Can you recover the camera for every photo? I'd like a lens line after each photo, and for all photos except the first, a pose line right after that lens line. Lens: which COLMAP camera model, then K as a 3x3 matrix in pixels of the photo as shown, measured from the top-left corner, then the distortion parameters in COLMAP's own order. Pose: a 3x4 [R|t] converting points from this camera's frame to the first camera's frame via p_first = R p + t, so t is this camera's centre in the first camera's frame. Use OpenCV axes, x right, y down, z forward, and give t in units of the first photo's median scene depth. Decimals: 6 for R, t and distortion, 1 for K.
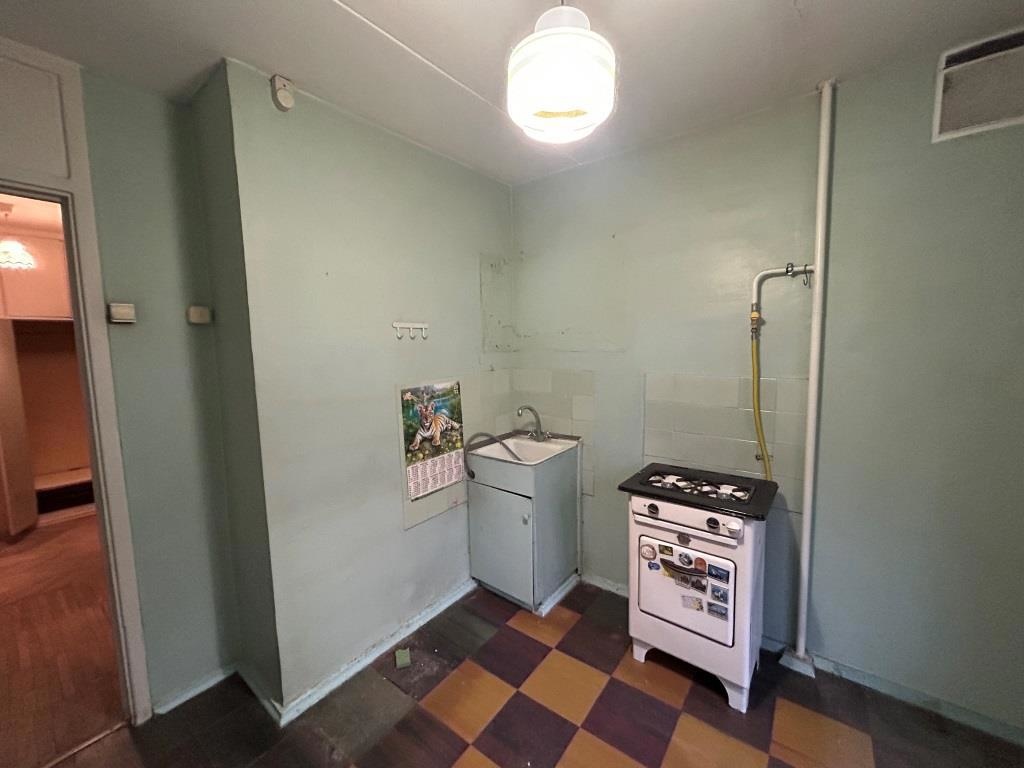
lens RADIAL K [[408.6, 0, 514.6], [0, 408.6, 383.5], [0, 0, 1]] dist [0.001350, 0.000413]
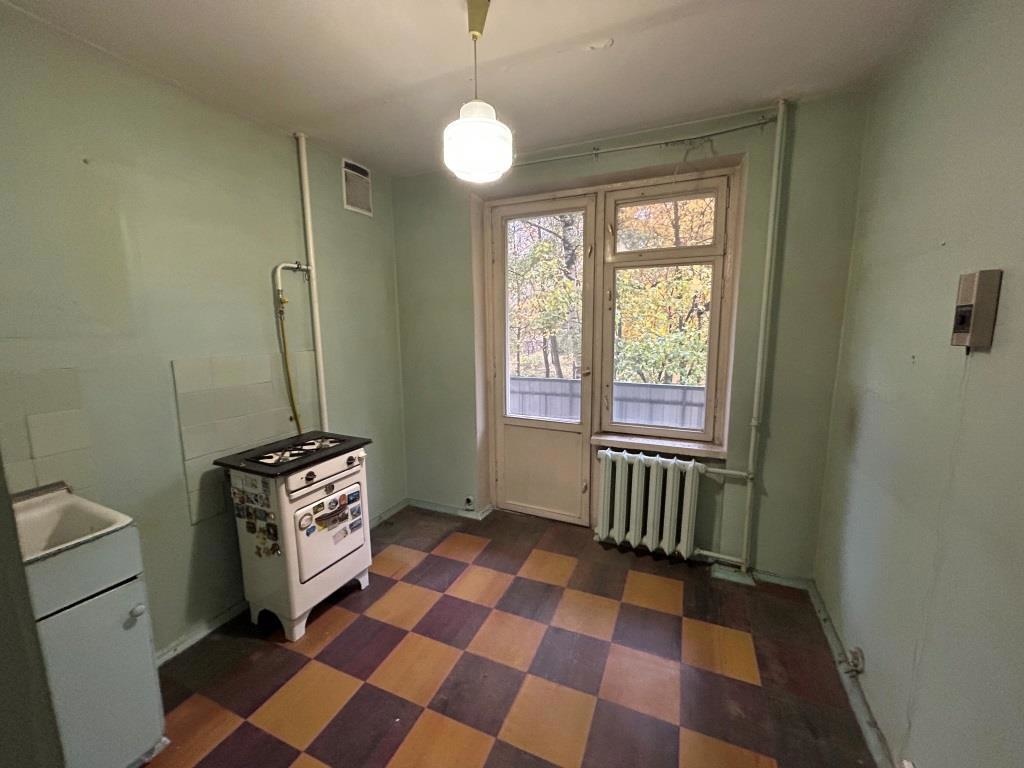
lens RADIAL K [[408.6, 0, 510.6], [0, 408.6, 375.3], [0, 0, 1]] dist [0.001350, 0.000413]
pose [[-0.216055, -0.110552, 0.970102, -0.788686], [0.111773, 0.984237, 0.137056, -0.042077], [-0.969963, 0.138043, -0.200292, 0.673746]]
